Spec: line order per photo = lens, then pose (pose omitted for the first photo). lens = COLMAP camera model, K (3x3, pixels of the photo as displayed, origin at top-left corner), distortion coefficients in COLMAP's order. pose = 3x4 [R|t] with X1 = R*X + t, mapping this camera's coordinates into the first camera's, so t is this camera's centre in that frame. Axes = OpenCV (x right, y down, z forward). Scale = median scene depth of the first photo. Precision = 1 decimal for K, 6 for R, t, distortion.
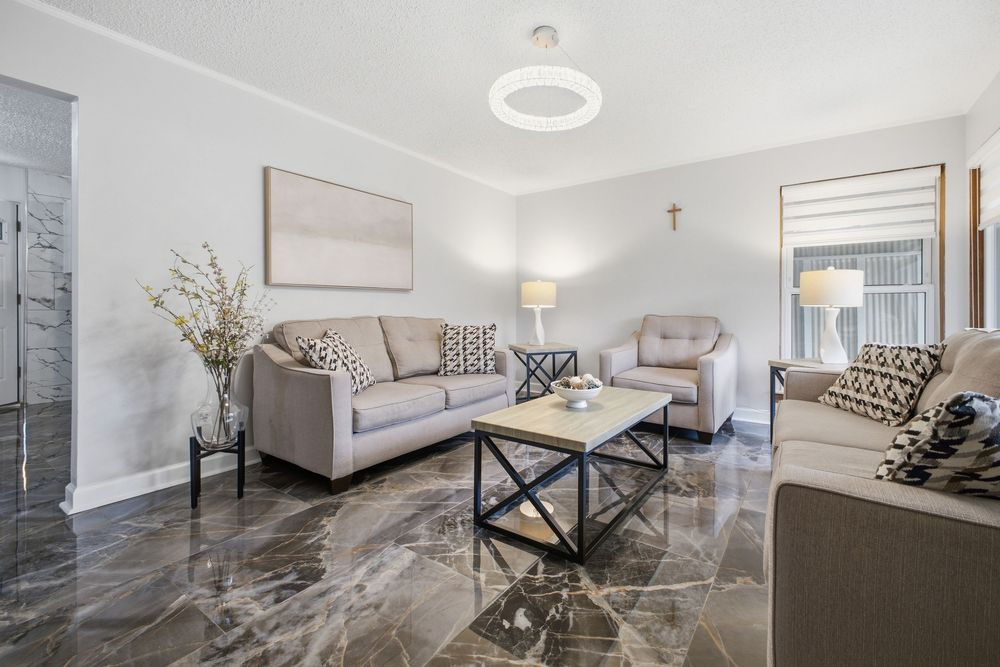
lens RADIAL K [[419.1, 0, 528.7], [0, 419.1, 311.3], [0, 0, 1]] dist [0.023225, -0.000152]
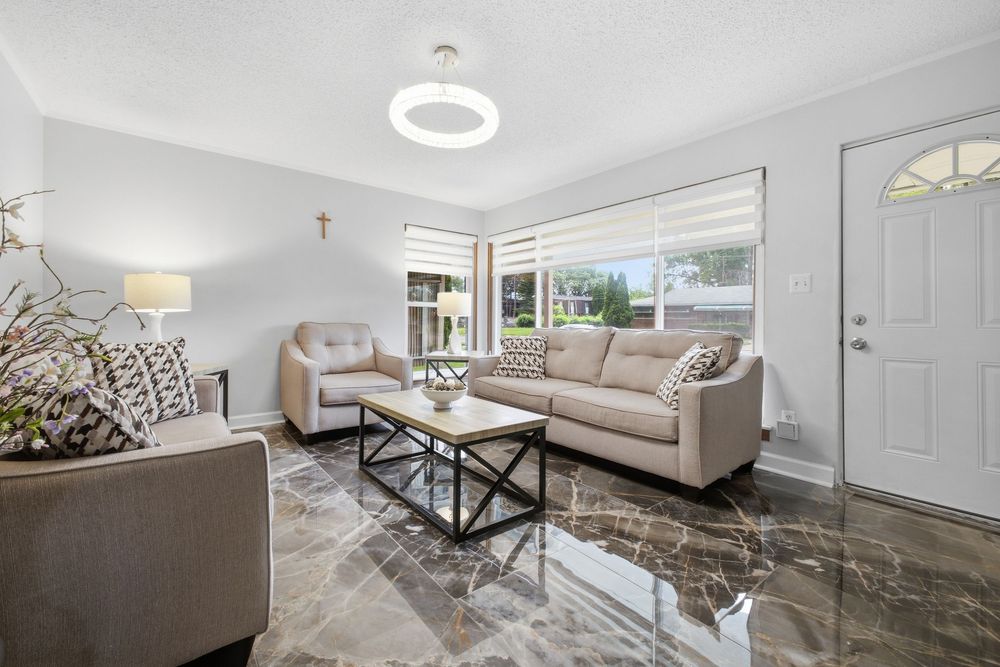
lens RADIAL K [[419.1, 0, 482.1], [0, 419.1, 318.0], [0, 0, 1]] dist [0.023225, -0.000152]
pose [[0.326672, 0.002212, 0.945135, -0.977003], [-0.004032, 0.999991, -0.000947, -0.004542], [-0.945129, -0.003501, 0.326678, 0.614043]]
